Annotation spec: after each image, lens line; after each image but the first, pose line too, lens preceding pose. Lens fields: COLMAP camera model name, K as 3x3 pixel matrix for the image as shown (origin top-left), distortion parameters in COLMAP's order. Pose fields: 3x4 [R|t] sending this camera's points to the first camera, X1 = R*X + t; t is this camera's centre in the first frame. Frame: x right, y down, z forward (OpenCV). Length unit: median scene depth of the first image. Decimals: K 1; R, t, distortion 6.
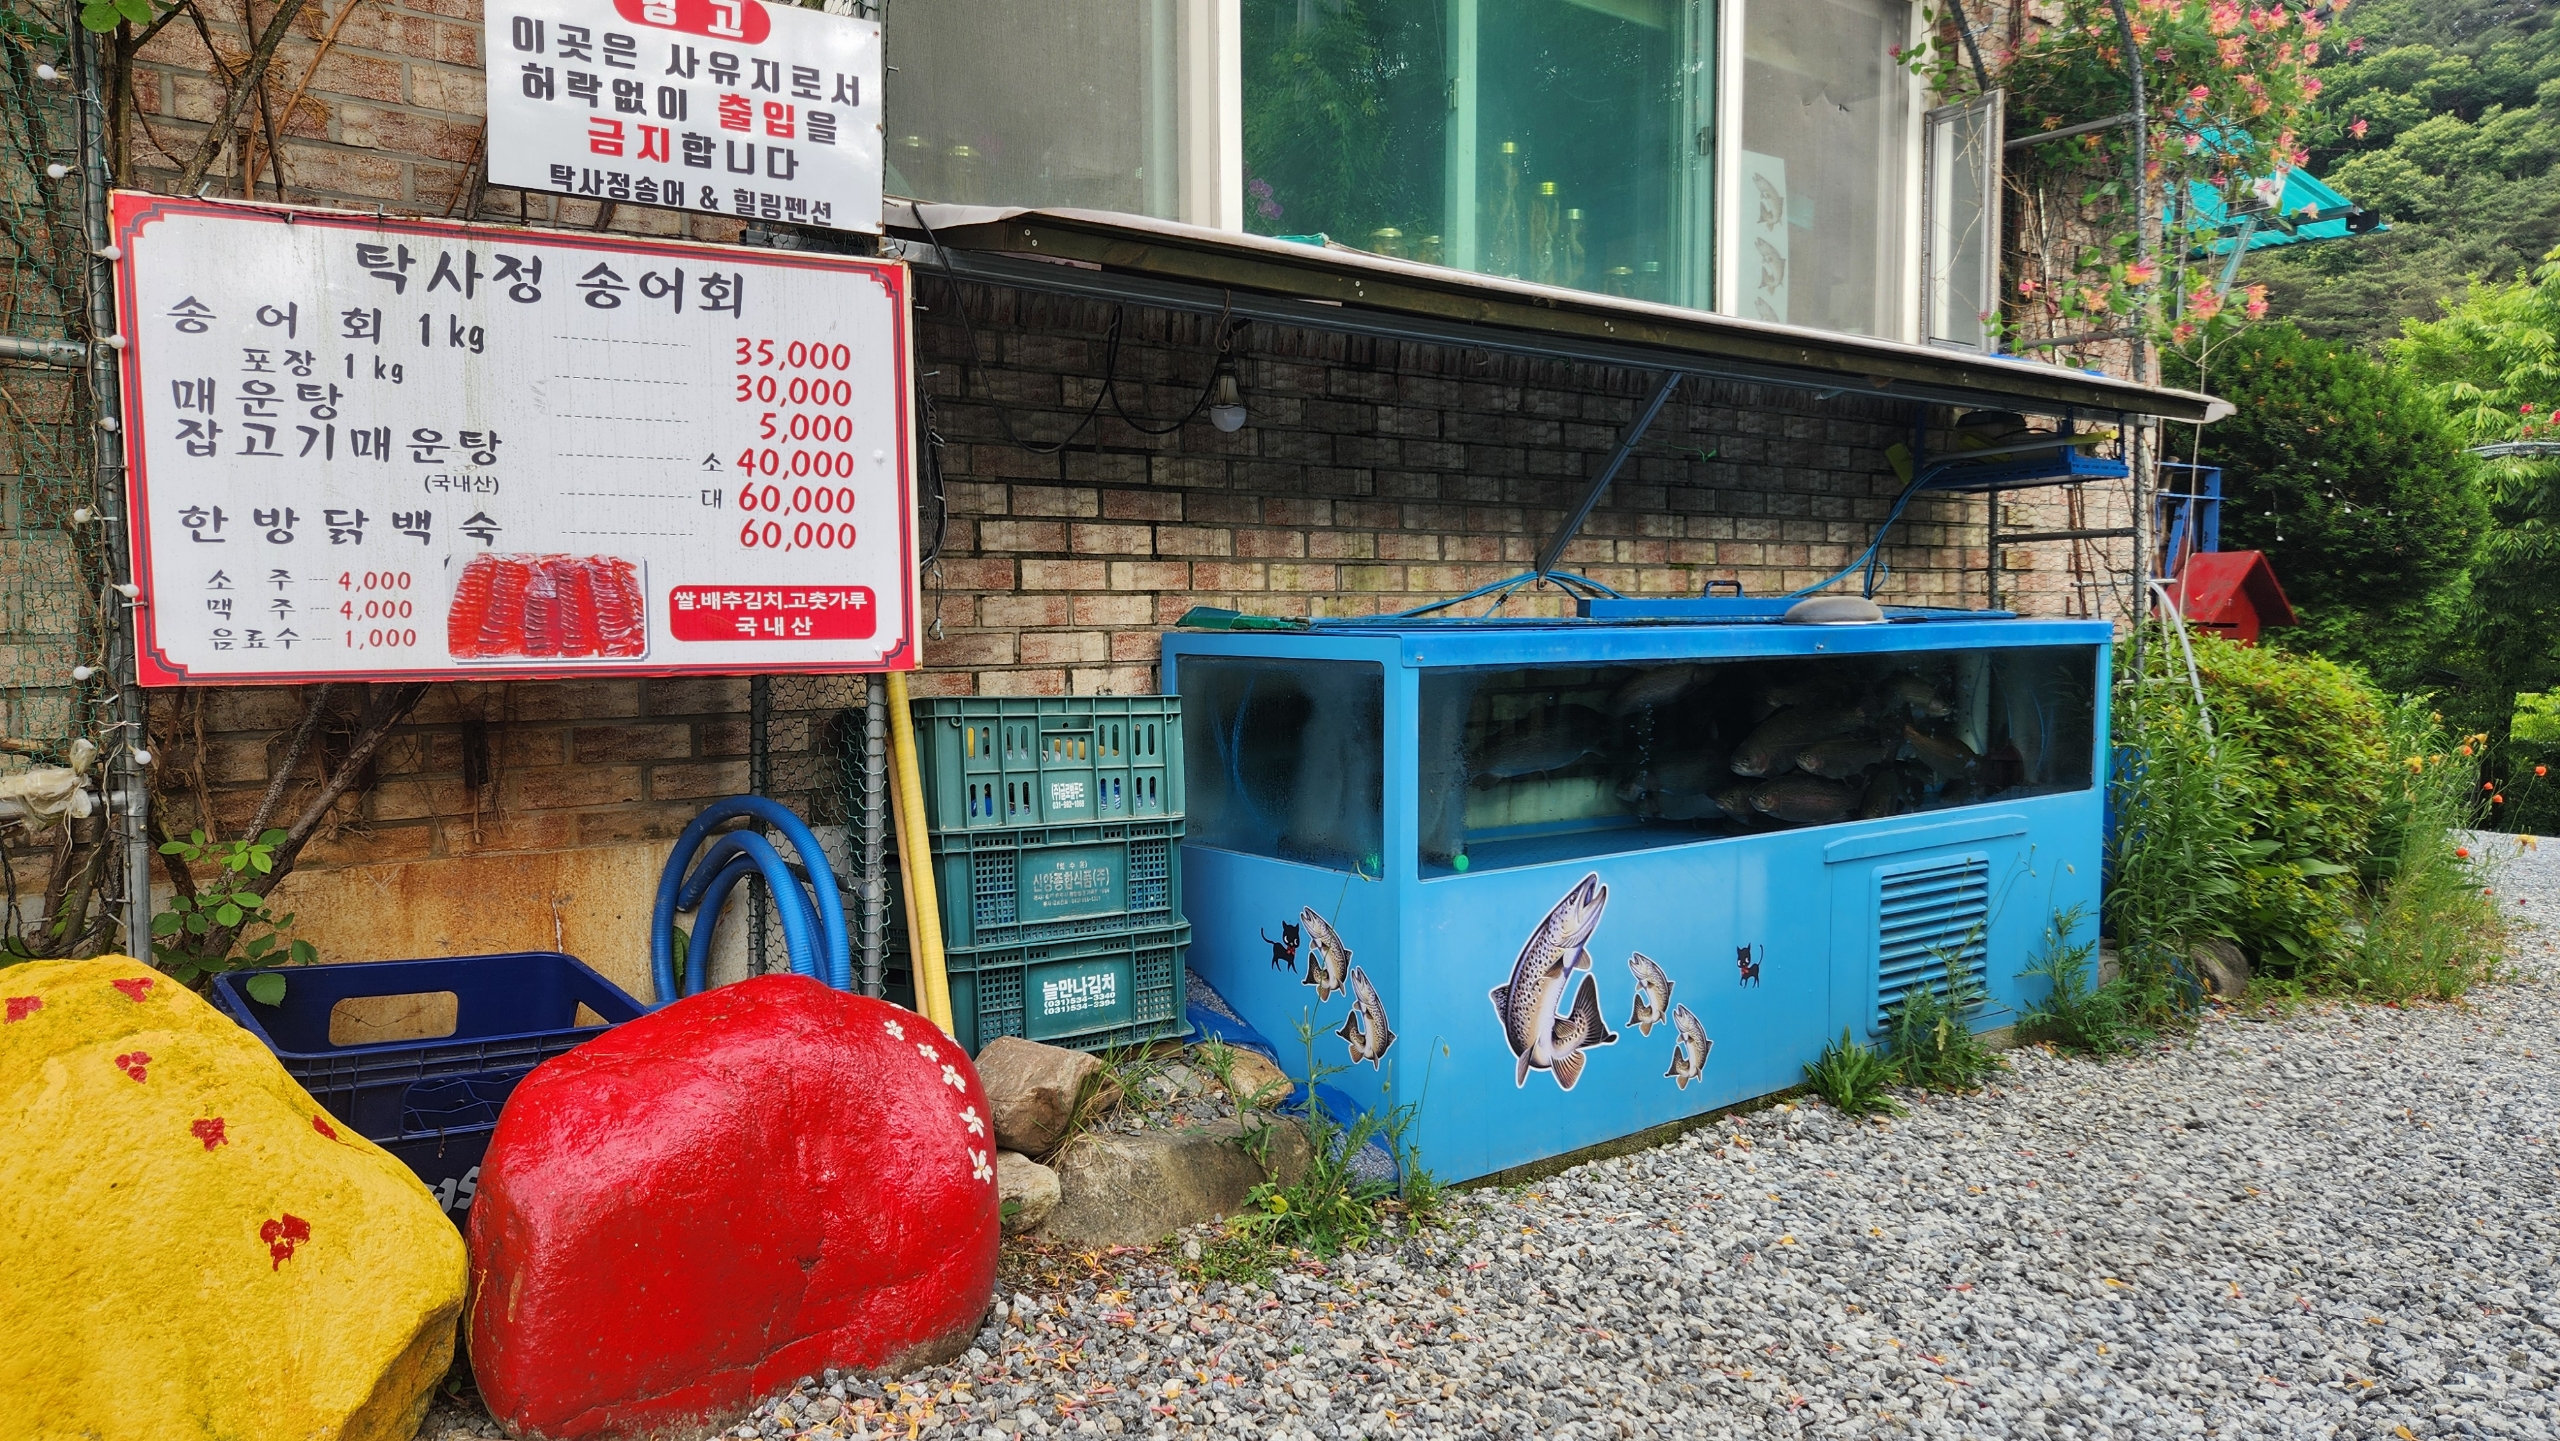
lens RADIAL K [[1693.2, 0, 1267.5], [0, 1693.2, 714.9], [0, 0, 1]] dist [0.019220, -0.010600]
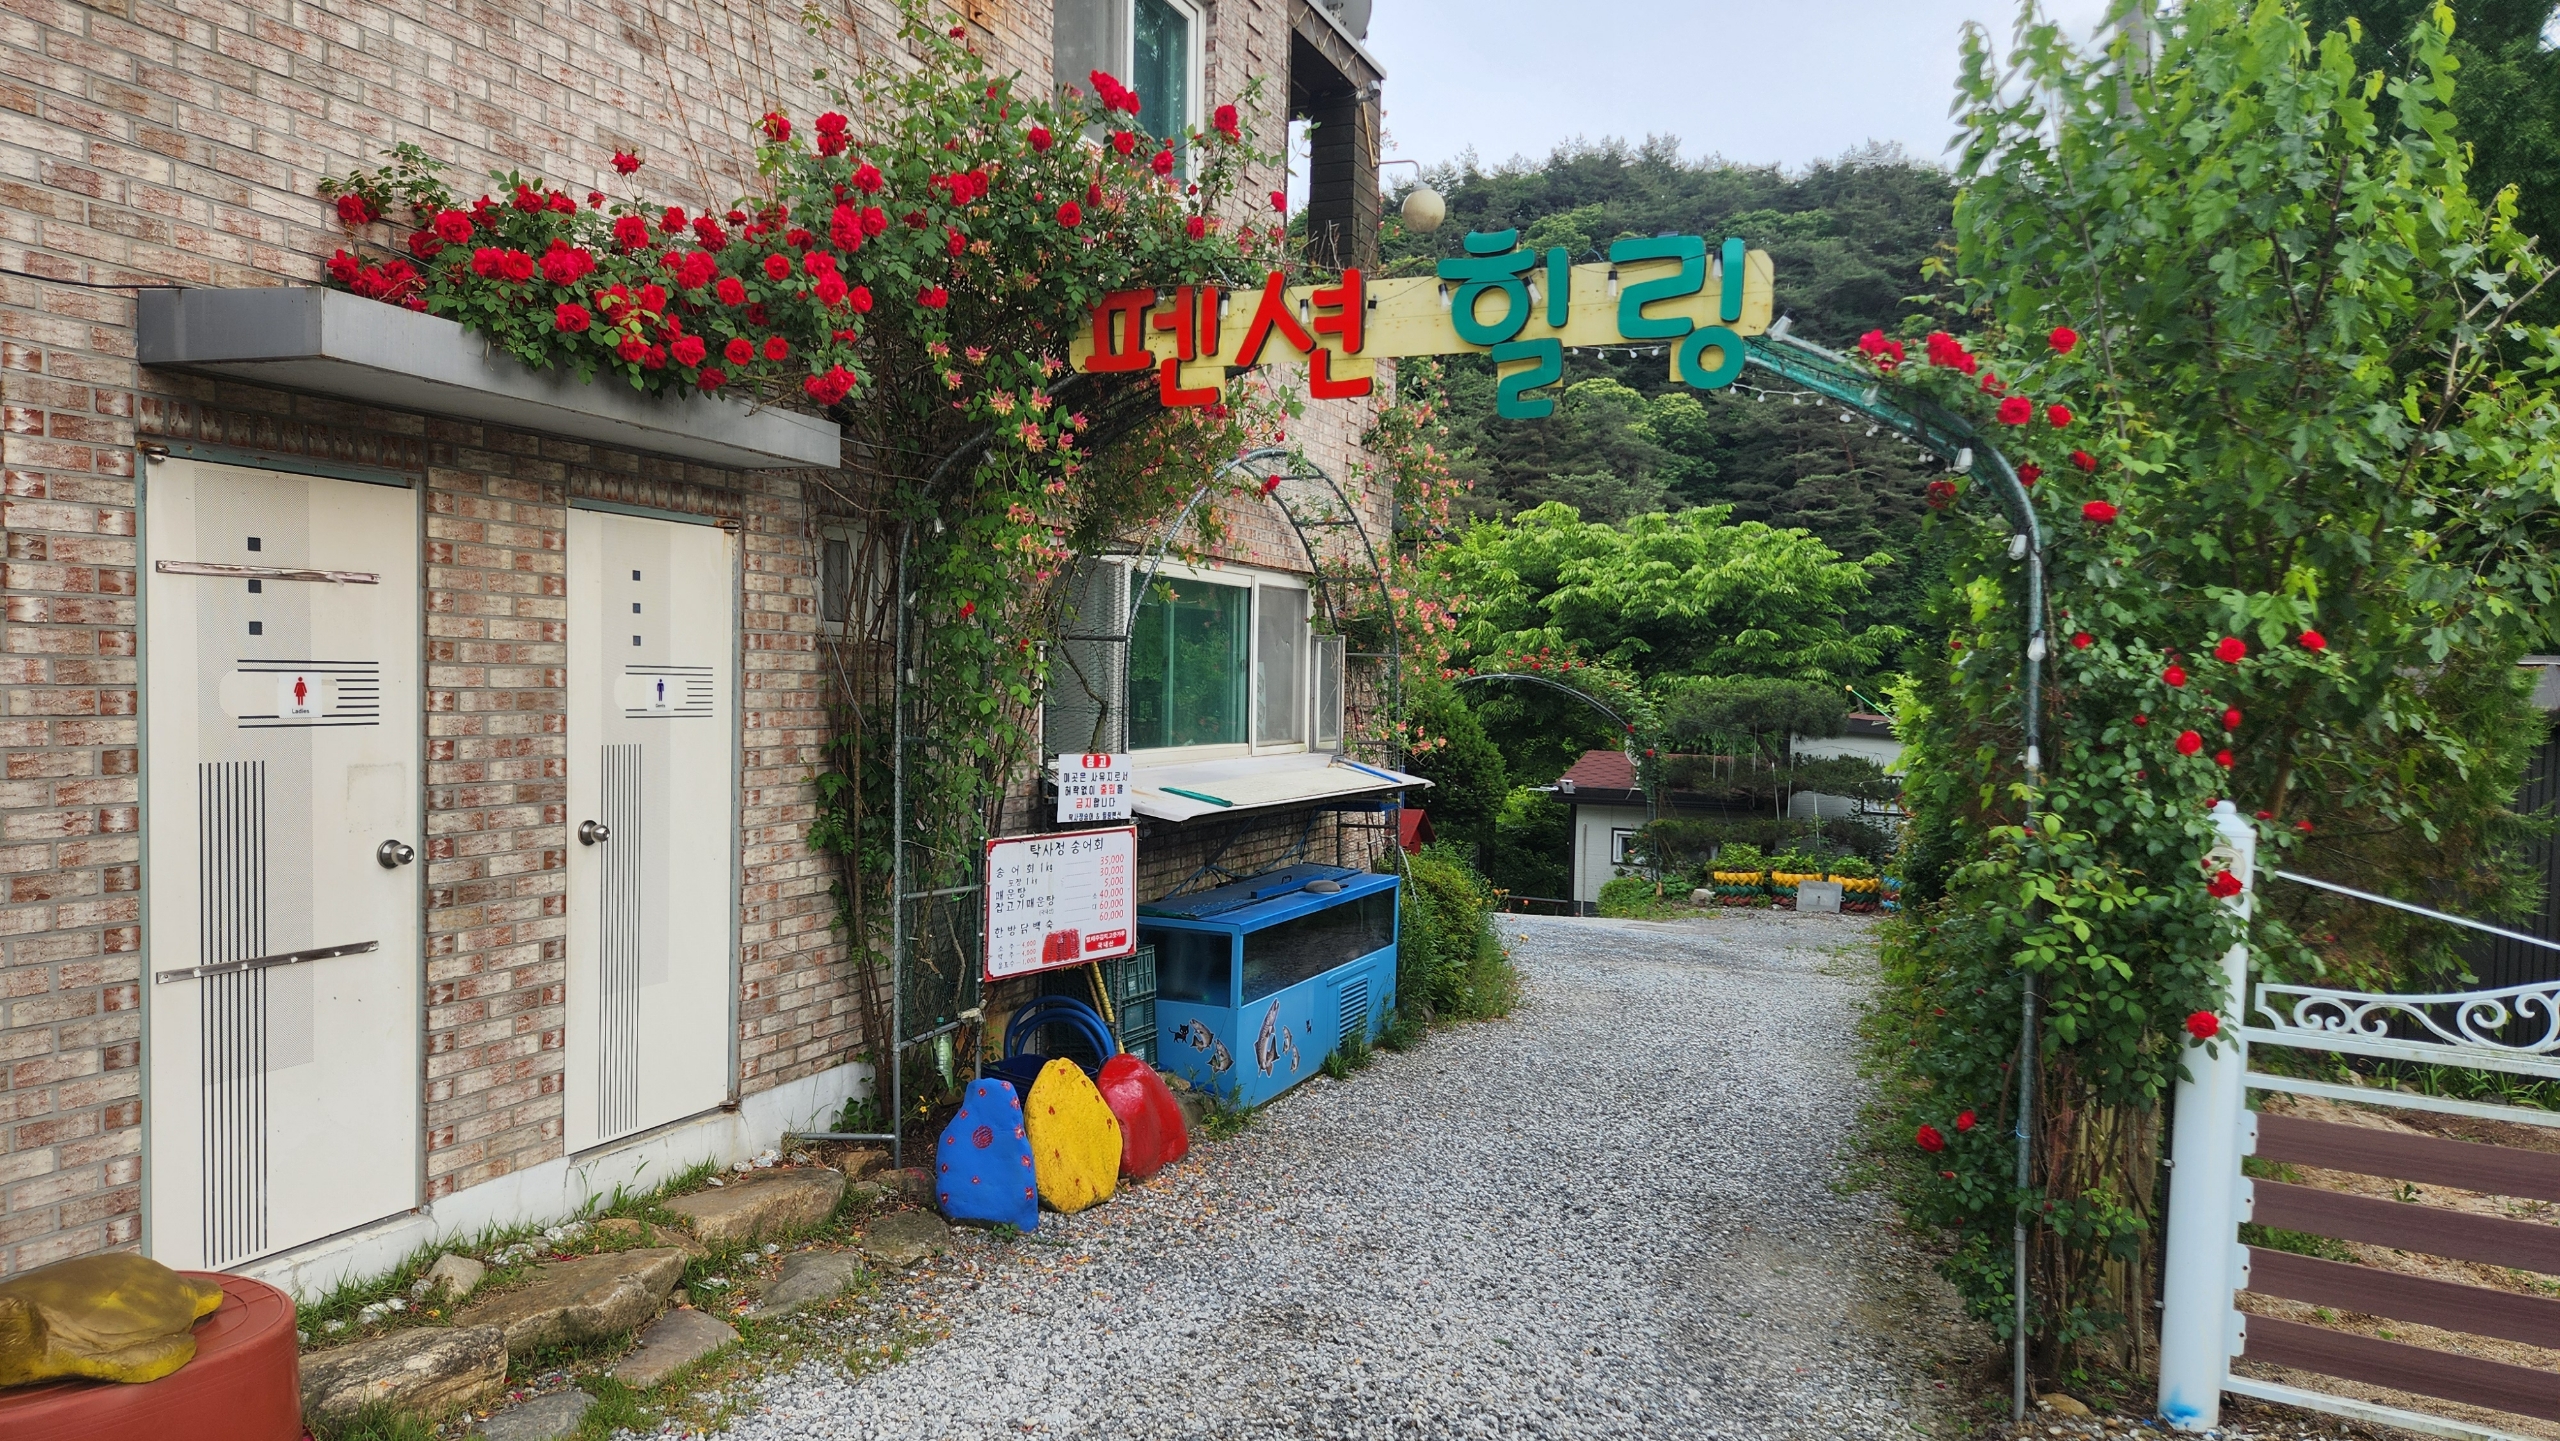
lens RADIAL K [[1693.2, 0, 1286.6], [0, 1693.2, 725.7], [0, 0, 1]] dist [0.019220, -0.010600]
pose [[0.871205, 0.007705, 0.490860, -1.172800], [0.006971, 0.999582, -0.028064, -0.279763], [-0.490871, 0.027871, 0.870787, -1.468201]]
